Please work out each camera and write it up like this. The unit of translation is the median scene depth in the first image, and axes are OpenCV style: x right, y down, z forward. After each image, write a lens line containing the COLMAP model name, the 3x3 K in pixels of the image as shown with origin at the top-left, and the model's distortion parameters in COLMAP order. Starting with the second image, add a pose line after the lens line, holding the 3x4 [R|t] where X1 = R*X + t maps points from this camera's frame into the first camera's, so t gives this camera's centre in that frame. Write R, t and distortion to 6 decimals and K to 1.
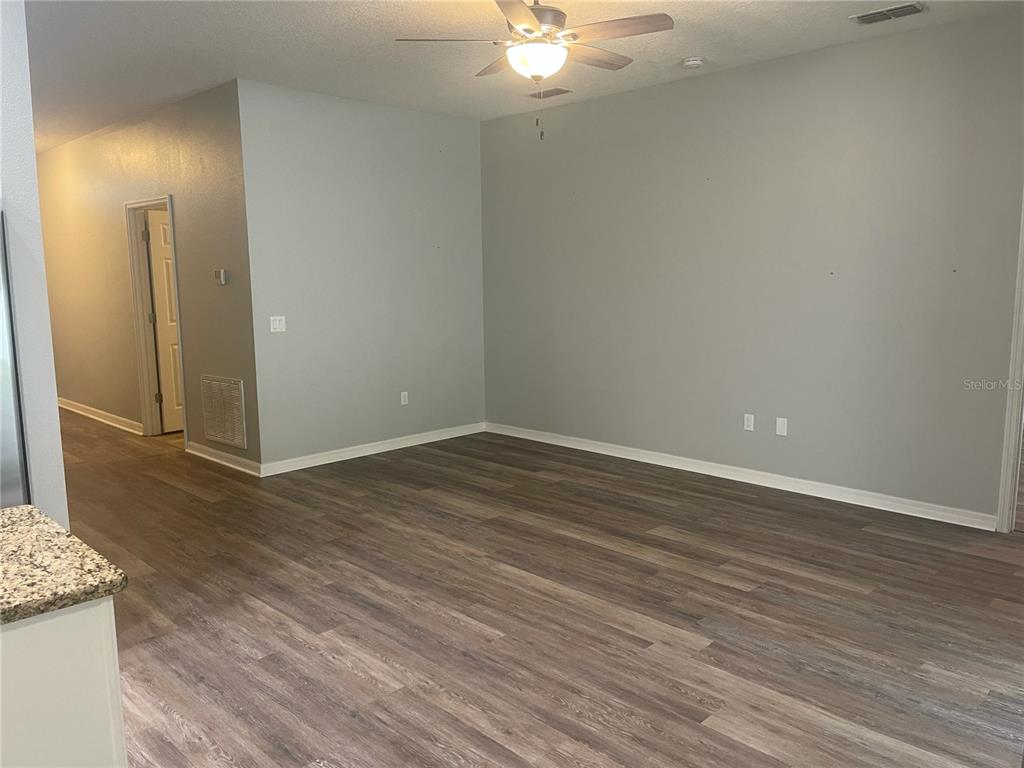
lens RADIAL K [[770.8, 0, 515.7], [0, 770.8, 385.2], [0, 0, 1]] dist [0.061431, -0.064132]
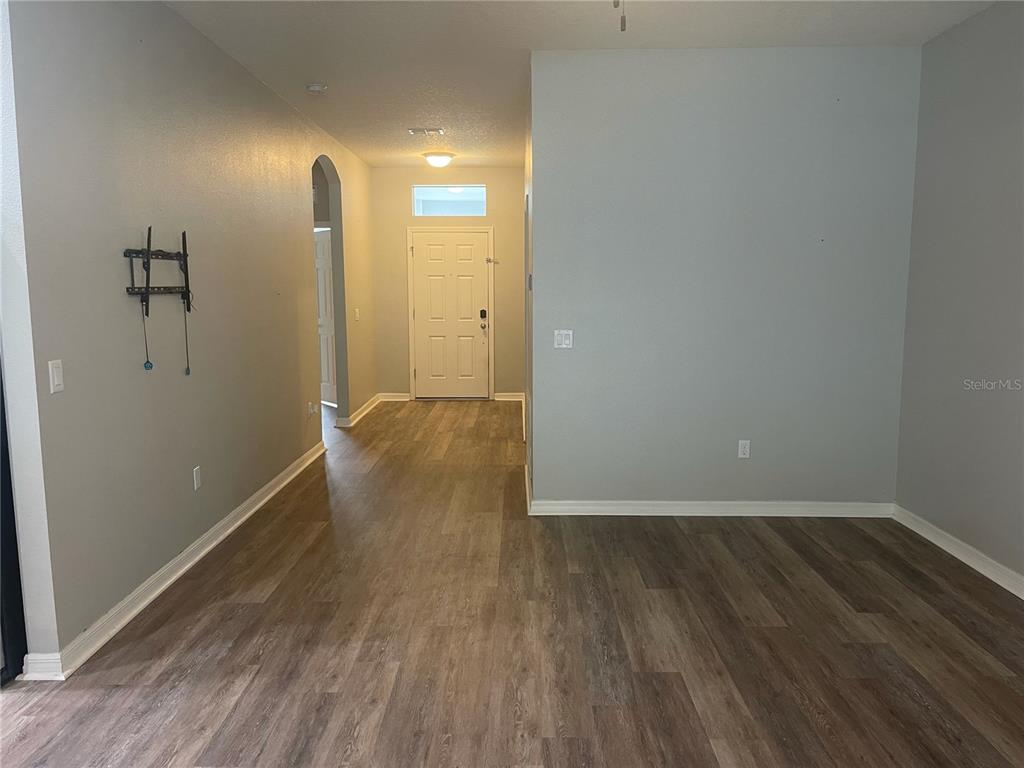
lens RADIAL K [[770.8, 0, 509.0], [0, 770.8, 376.1], [0, 0, 1]] dist [0.061431, -0.064132]
pose [[0.687642, 0.092126, -0.720182, 0.312265], [-0.102373, 0.994310, 0.029445, -0.070100], [0.718797, 0.053479, 0.693161, 0.464372]]
